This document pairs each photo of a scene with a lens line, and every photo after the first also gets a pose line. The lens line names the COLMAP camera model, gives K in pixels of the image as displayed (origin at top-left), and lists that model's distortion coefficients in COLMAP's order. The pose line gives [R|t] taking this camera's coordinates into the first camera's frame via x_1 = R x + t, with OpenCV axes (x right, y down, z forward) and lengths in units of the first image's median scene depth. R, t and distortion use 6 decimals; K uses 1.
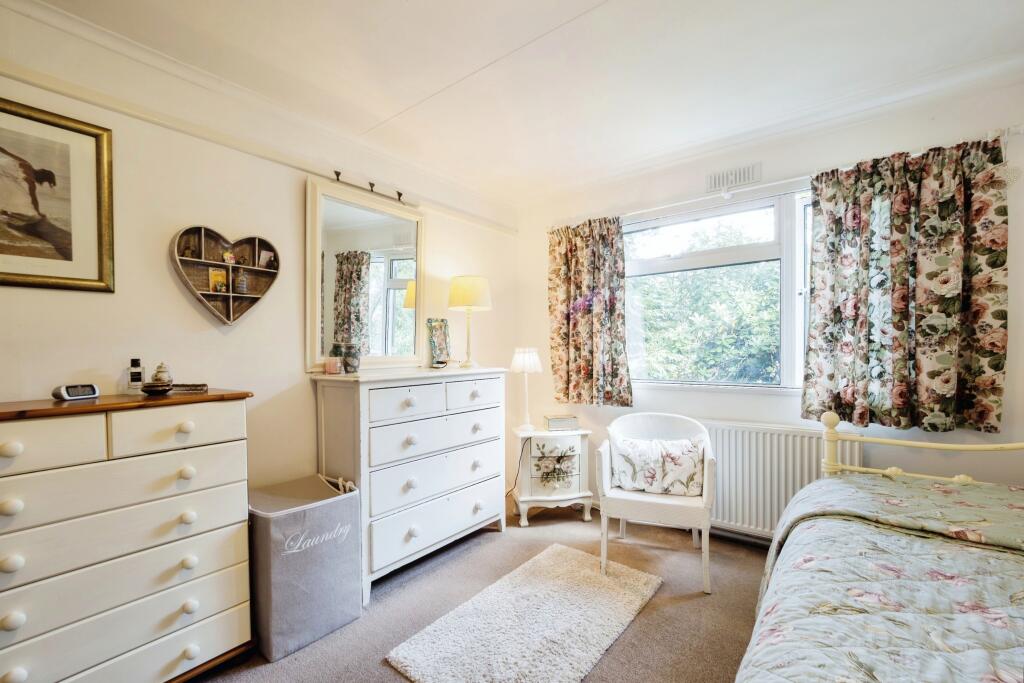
lens RADIAL K [[439.3, 0, 511.7], [0, 439.3, 353.1], [0, 0, 1]] dist [-0.000365, 0.000022]
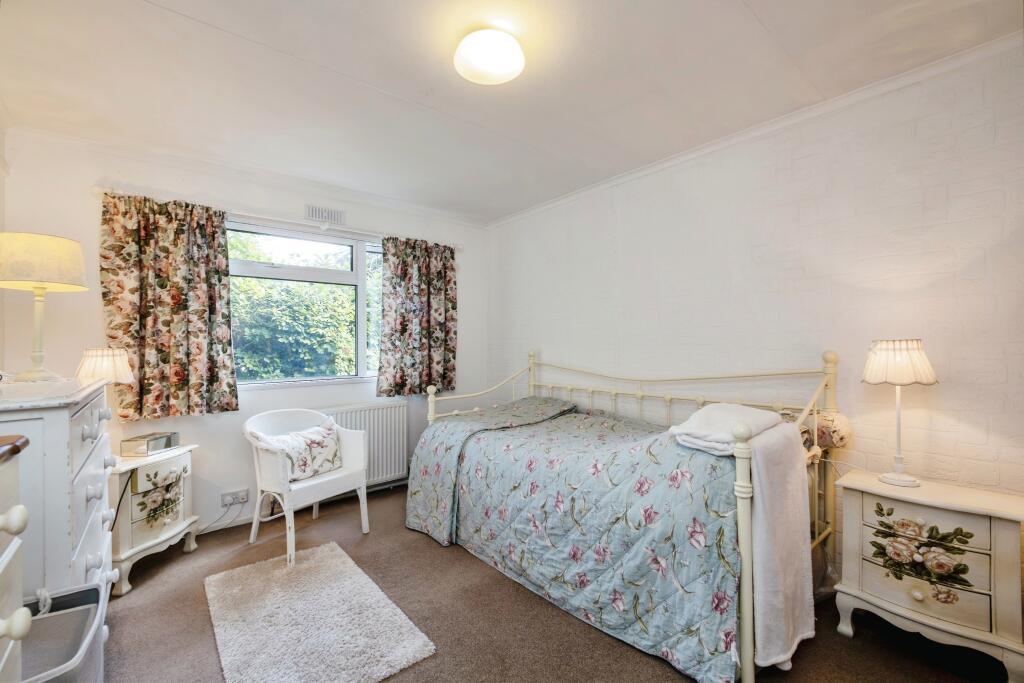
lens RADIAL K [[428.8, 0, 512.0], [0, 428.8, 341.5], [0, 0, 1]] dist [-0.000093, -0.000065]
pose [[0.207892, 0.018886, 0.977969, -0.638070], [0.019176, 0.999543, -0.023379, 0.005252], [-0.977964, 0.023614, 0.207435, 0.249829]]
